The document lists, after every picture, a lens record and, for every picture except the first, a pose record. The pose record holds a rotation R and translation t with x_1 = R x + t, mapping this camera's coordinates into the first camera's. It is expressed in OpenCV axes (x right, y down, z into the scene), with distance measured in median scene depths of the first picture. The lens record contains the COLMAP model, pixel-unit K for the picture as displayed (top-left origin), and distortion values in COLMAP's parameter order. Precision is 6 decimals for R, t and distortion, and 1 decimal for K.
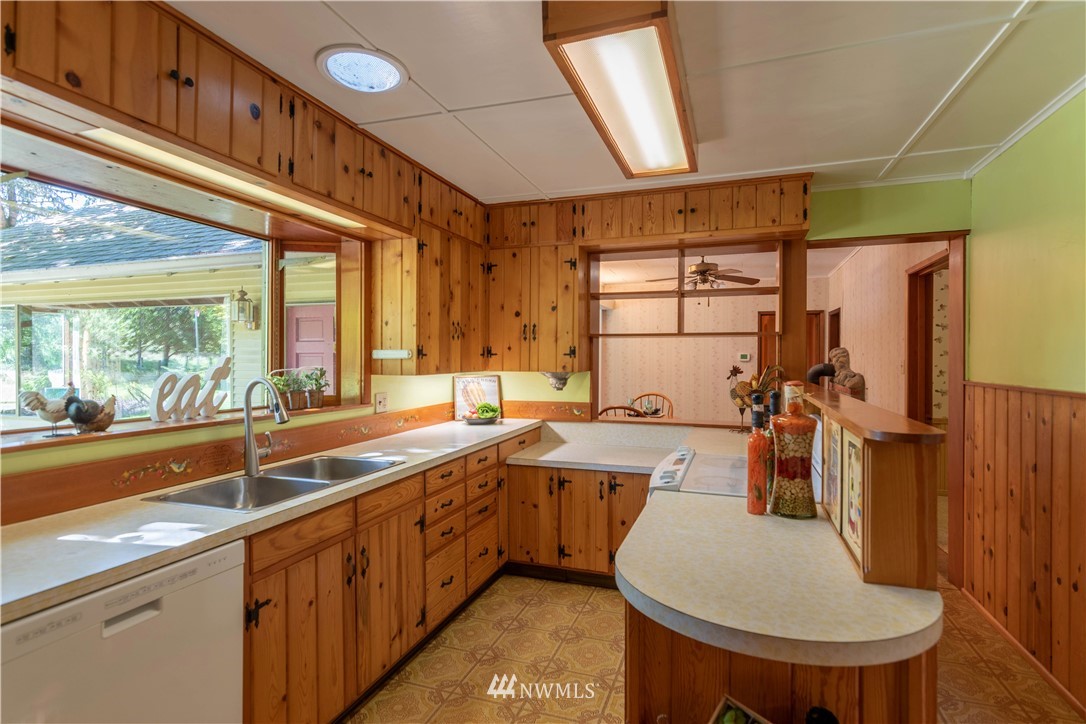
lens RADIAL K [[533.9, 0, 542.0], [0, 533.9, 365.9], [0, 0, 1]] dist [-0.006502, -0.000006]
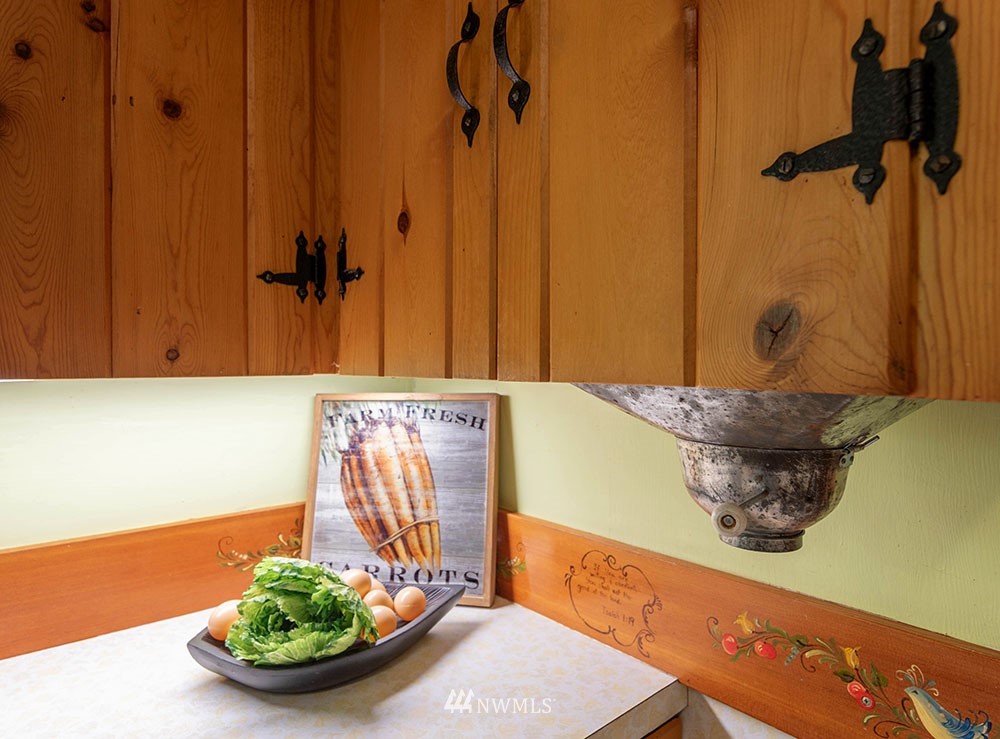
lens RADIAL K [[660.0, 0, 500.3], [0, 660.0, 368.7], [0, 0, 1]] dist [-0.003718, -0.000665]
pose [[0.884249, -0.001320, -0.467014, 0.047943], [0.002692, 0.999994, 0.002271, 0.007344], [0.467008, -0.003265, 0.884247, 0.850605]]
